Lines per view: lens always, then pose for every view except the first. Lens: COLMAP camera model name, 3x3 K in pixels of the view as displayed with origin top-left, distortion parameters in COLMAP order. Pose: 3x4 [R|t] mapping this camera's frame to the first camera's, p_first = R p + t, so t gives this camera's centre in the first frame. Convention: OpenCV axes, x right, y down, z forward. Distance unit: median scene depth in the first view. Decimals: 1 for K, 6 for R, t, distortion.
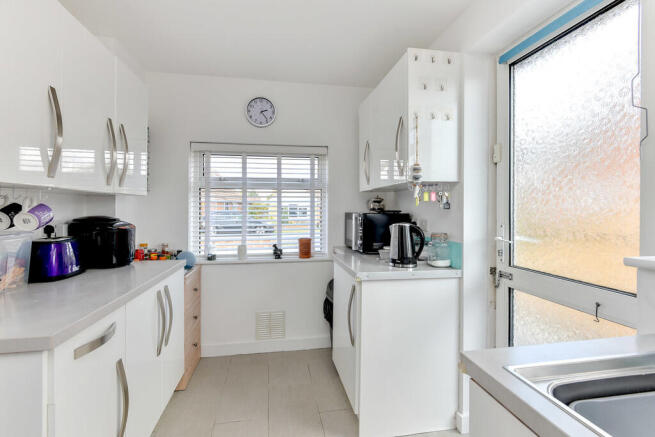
lens RADIAL K [[304.4, 0, 342.7], [0, 304.4, 210.5], [0, 0, 1]] dist [0.006073, -0.002570]
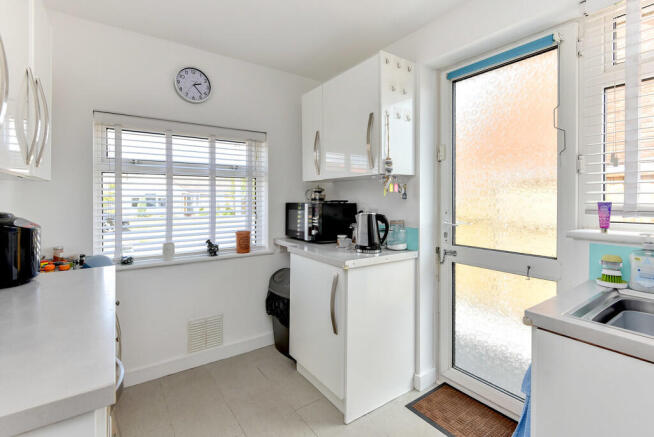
lens RADIAL K [[303.9, 0, 333.5], [0, 303.9, 202.6], [0, 0, 1]] dist [0.006073, -0.002570]
pose [[0.903864, -0.005835, 0.427780, -0.382893], [0.003299, 0.999972, 0.006668, 0.000800], [-0.427807, -0.004616, 0.903858, 0.086759]]
